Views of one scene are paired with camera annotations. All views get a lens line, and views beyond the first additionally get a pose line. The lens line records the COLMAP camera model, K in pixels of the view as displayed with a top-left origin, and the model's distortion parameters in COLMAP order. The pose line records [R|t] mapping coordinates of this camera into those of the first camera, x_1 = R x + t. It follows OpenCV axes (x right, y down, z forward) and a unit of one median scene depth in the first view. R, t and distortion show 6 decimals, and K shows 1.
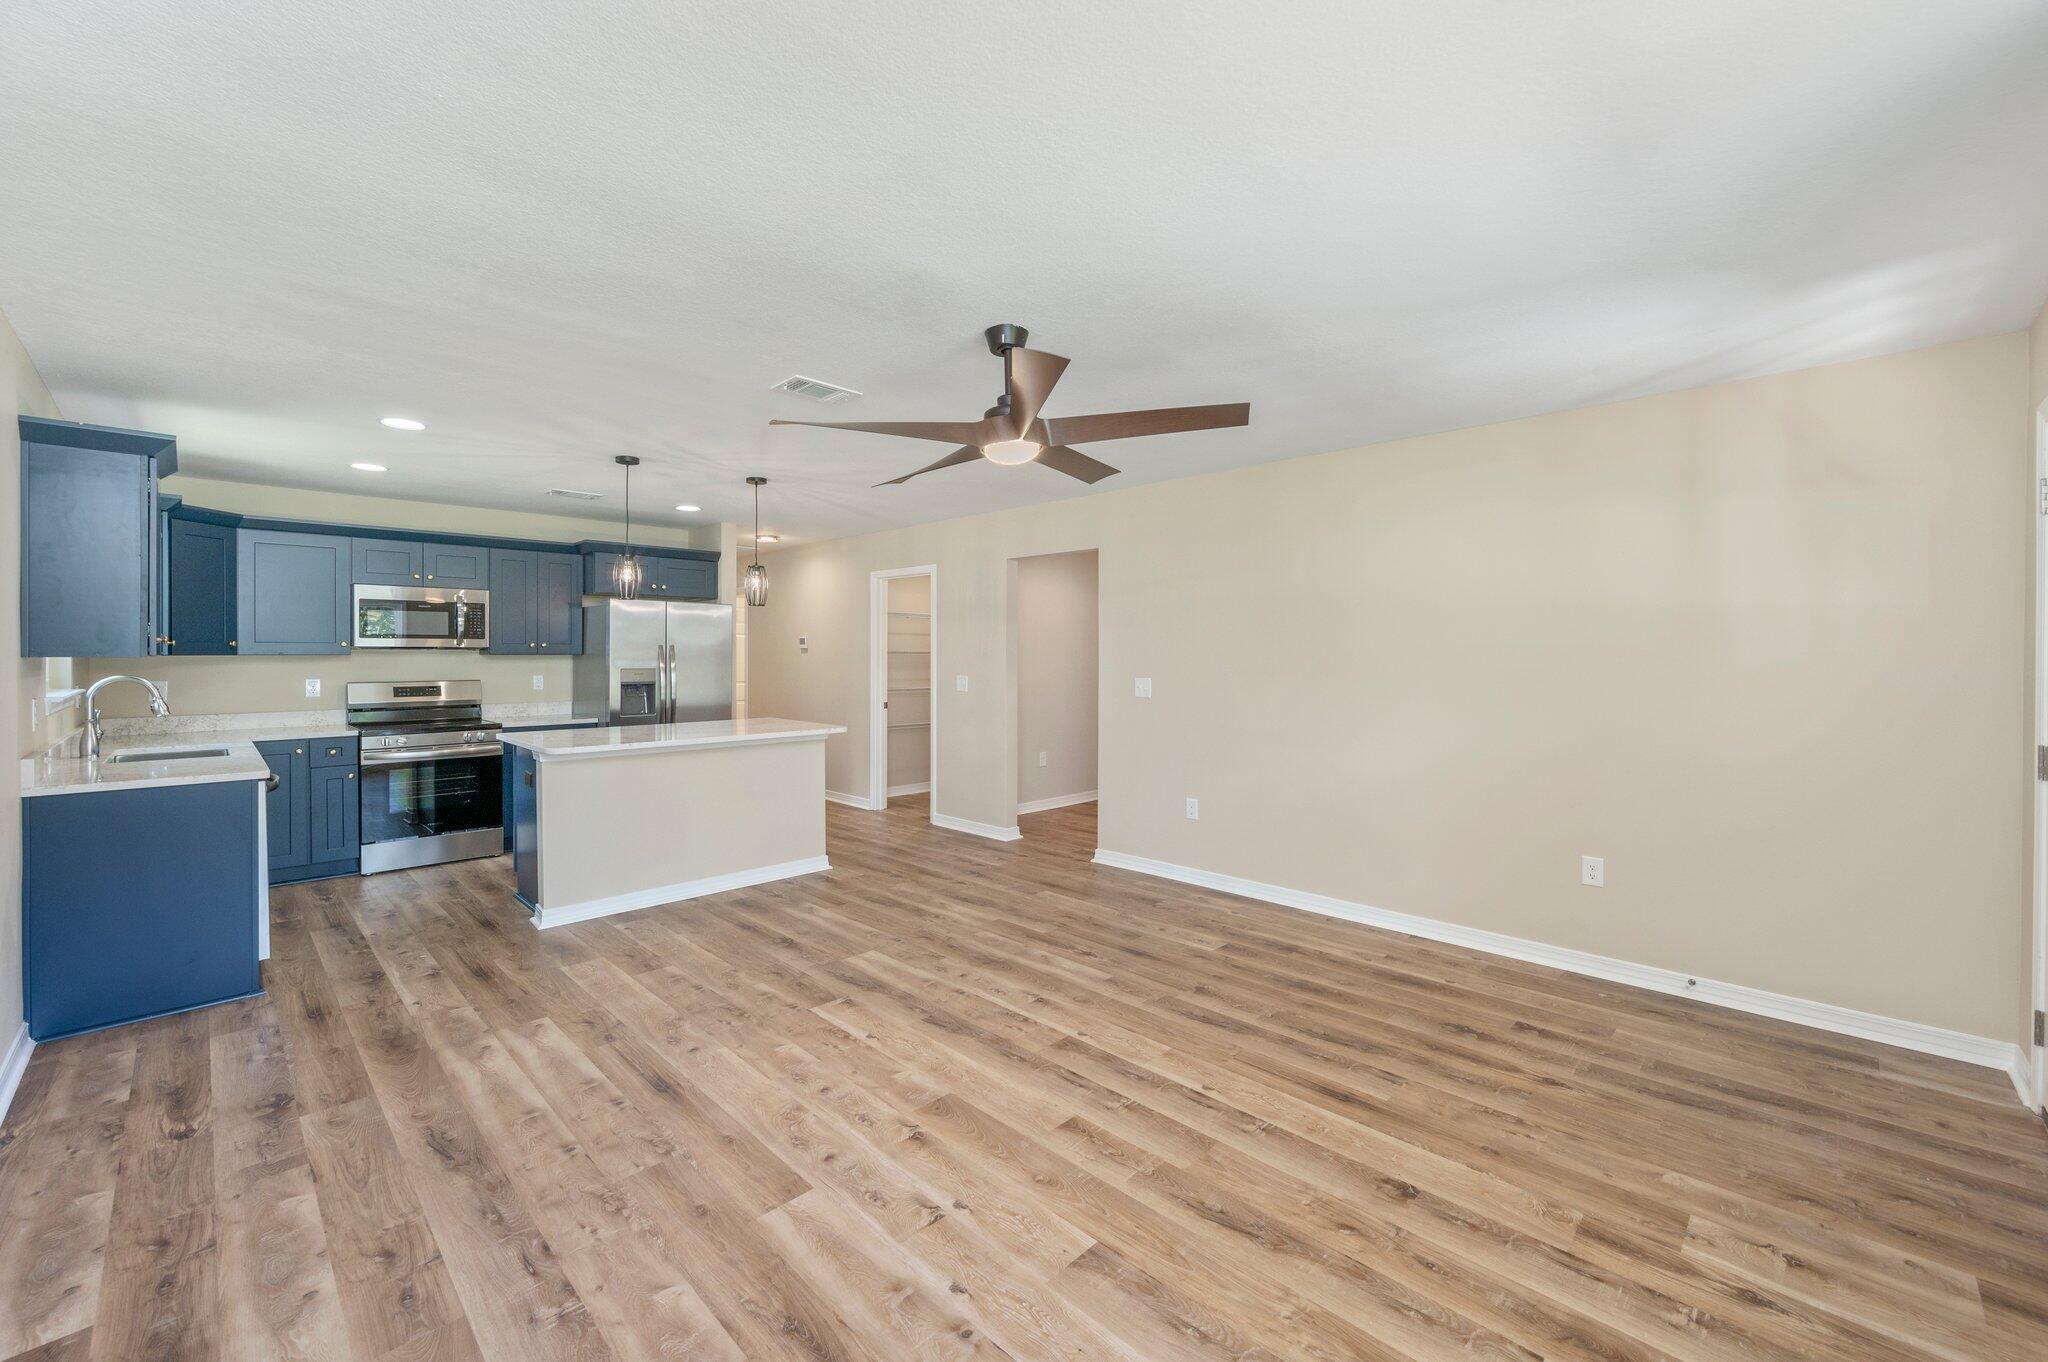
lens RADIAL K [[828.8, 0, 1057.0], [0, 828.8, 656.9], [0, 0, 1]] dist [-0.001674, -0.000246]
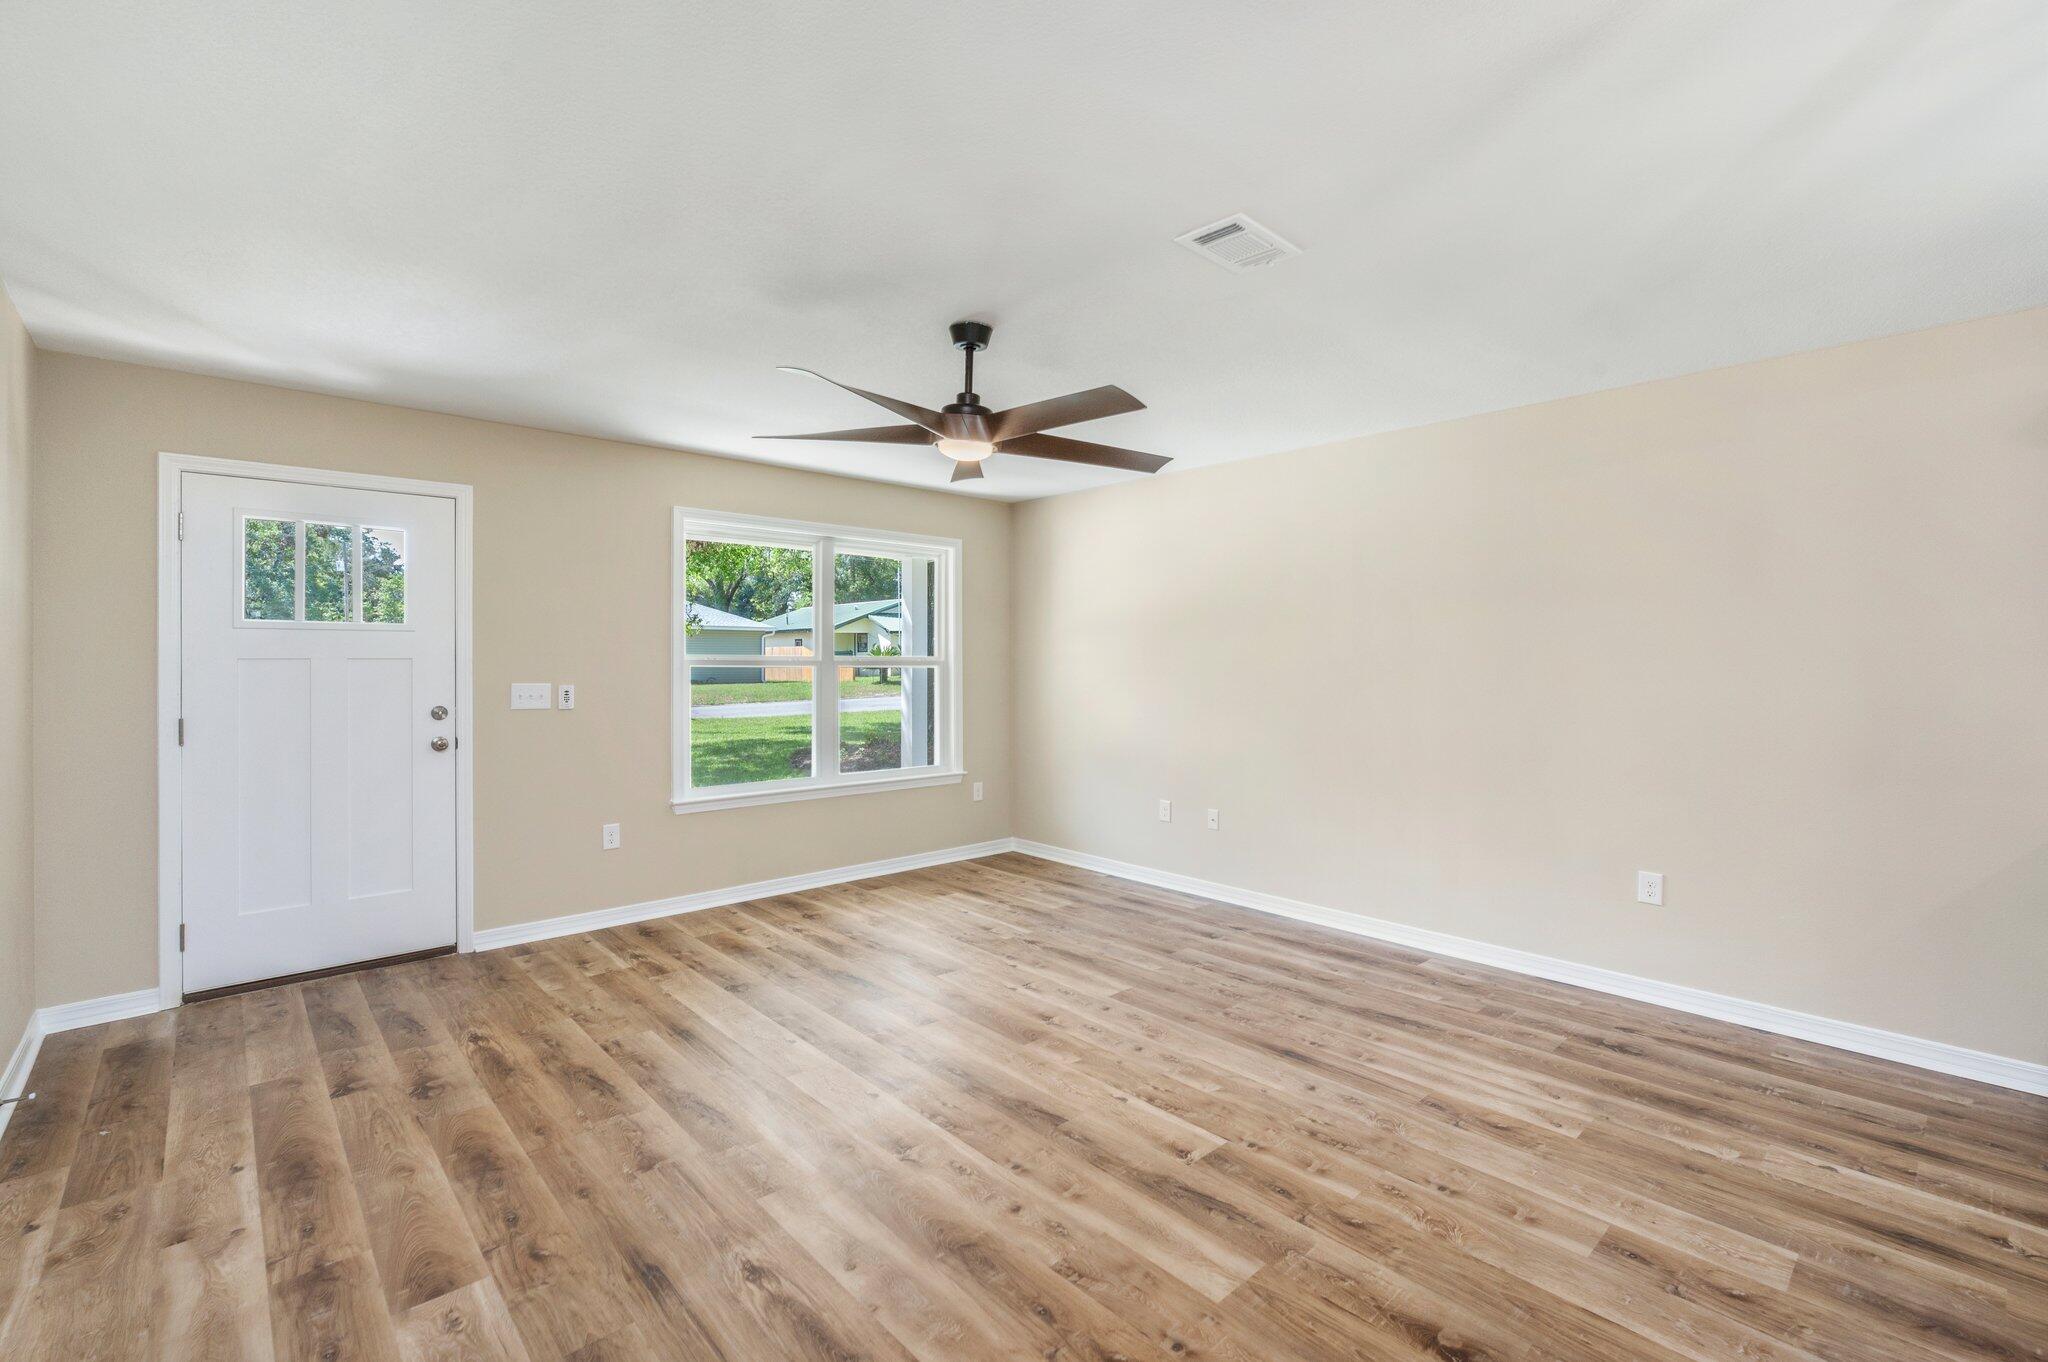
lens RADIAL K [[897.7, 0, 1034.9], [0, 897.7, 666.0], [0, 0, 1]] dist [-0.003014, -0.000370]
pose [[-0.996968, -0.002300, 0.077777, -0.187456], [-0.001508, 0.999946, 0.010247, 0.007029], [-0.077796, 0.010099, -0.996918, 1.738749]]
